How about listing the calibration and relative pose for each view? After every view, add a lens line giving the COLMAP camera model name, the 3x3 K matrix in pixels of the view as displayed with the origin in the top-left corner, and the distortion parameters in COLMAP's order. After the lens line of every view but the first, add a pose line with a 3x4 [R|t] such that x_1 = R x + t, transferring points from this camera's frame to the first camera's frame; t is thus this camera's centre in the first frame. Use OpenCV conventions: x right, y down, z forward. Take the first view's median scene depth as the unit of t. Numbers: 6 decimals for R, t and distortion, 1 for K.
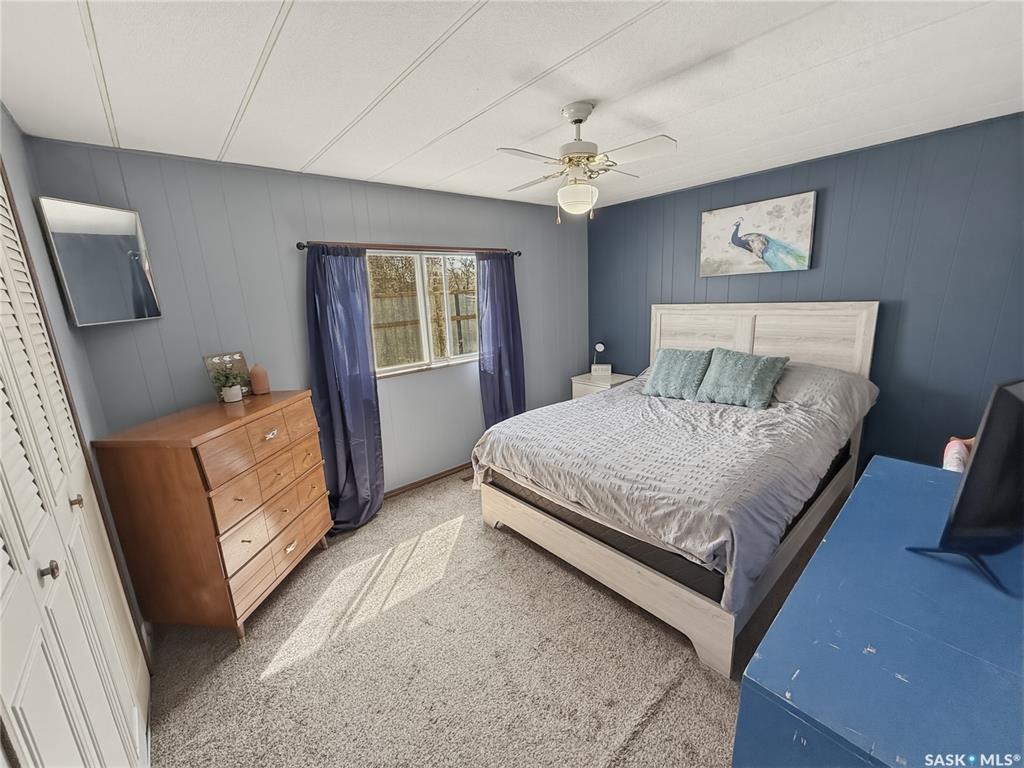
lens RADIAL K [[411.2, 0, 507.1], [0, 411.2, 385.2], [0, 0, 1]] dist [0.001334, 0.000915]
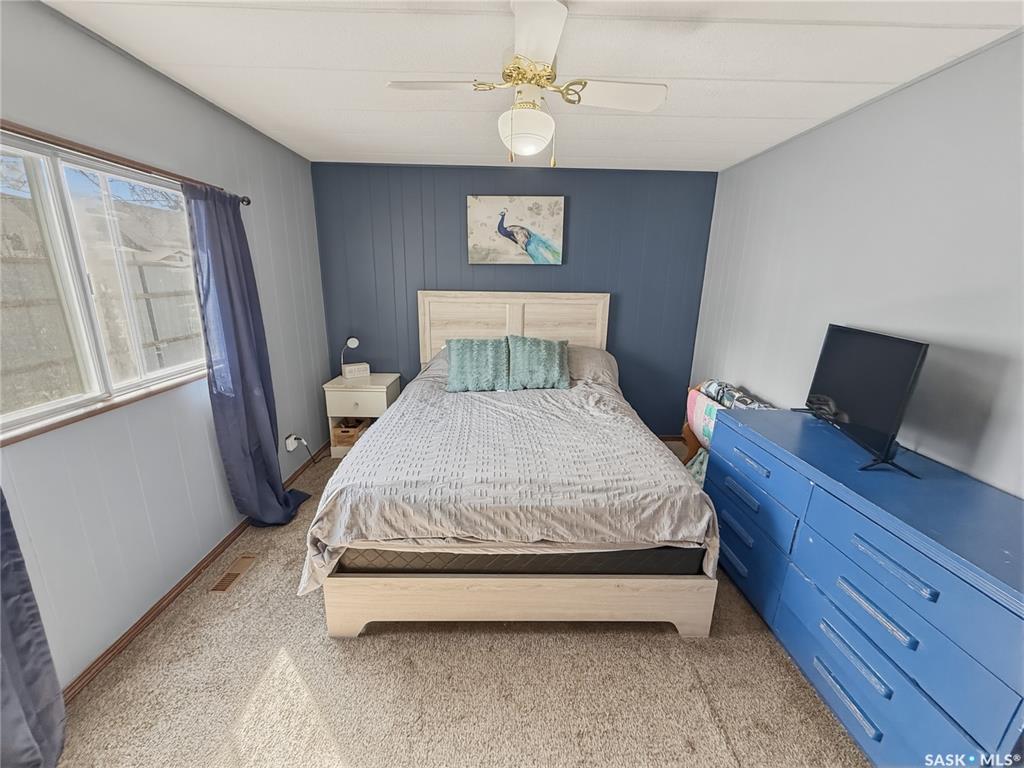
lens RADIAL K [[411.2, 0, 508.4], [0, 411.2, 384.7], [0, 0, 1]] dist [0.001334, 0.000915]
pose [[0.633374, -0.137753, 0.761486, -0.314927], [0.124139, 0.989371, 0.075724, -0.053721], [-0.763824, 0.046568, 0.643743, 0.404833]]
